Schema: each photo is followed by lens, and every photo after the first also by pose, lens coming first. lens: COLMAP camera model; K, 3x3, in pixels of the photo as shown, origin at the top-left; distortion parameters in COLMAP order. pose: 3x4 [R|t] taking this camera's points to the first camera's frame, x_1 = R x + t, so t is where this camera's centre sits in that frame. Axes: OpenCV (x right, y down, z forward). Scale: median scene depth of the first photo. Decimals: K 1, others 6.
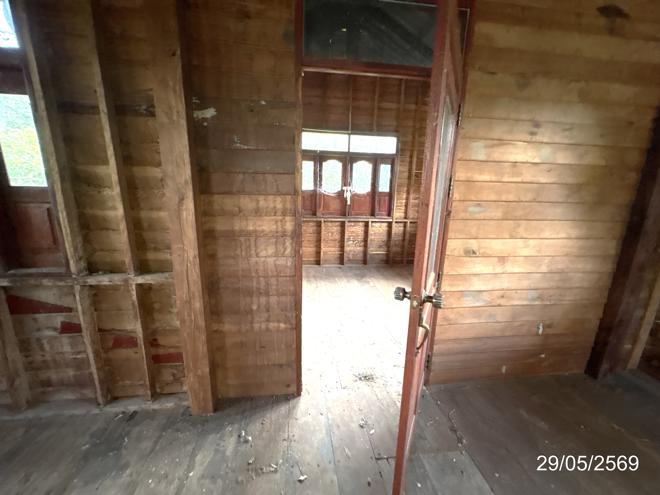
lens RADIAL K [[263.0, 0, 330.0], [0, 263.0, 247.5], [0, 0, 1]] dist [-0.000094, 0.000001]
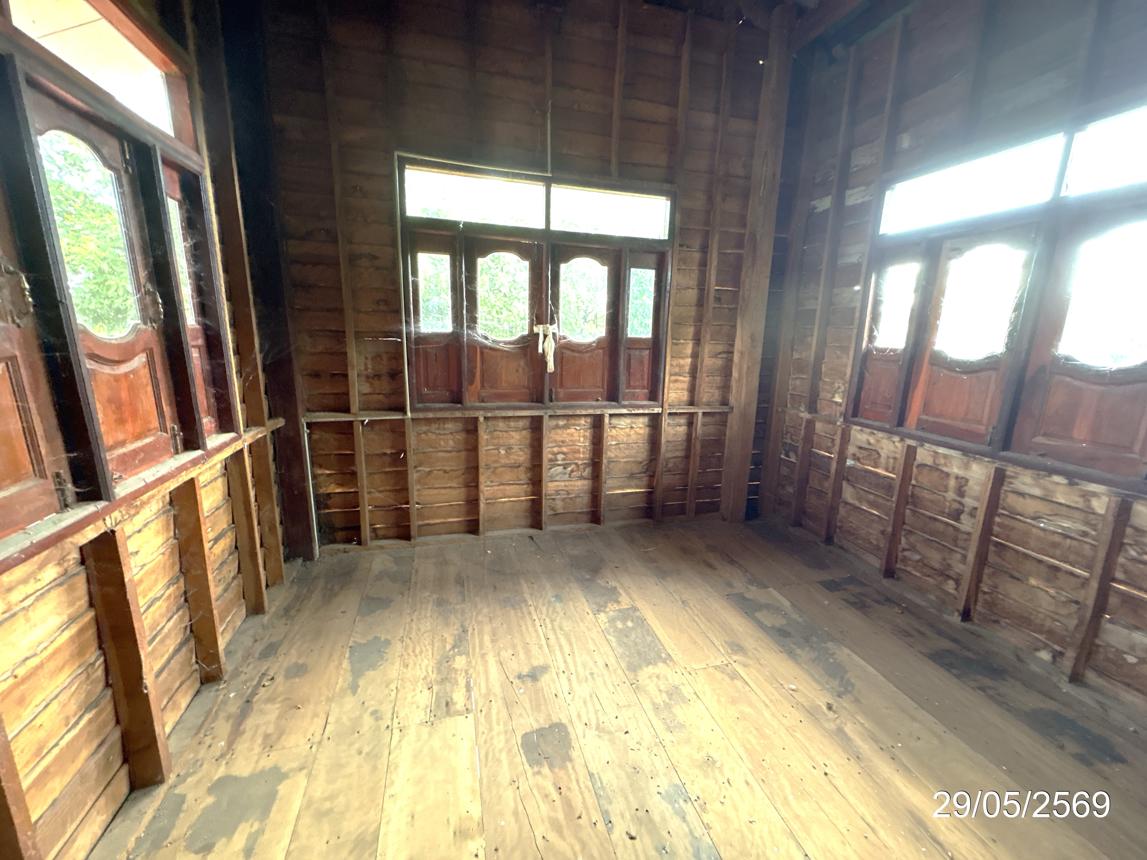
lens RADIAL K [[460.7, 0, 573.5], [0, 460.7, 430.0], [0, 0, 1]] dist [0.016747, 0.000028]
pose [[0.989835, -0.028189, 0.139400, 0.009011], [0.030210, 0.999467, -0.012404, -0.070390], [-0.138976, 0.016489, 0.990158, 0.338662]]
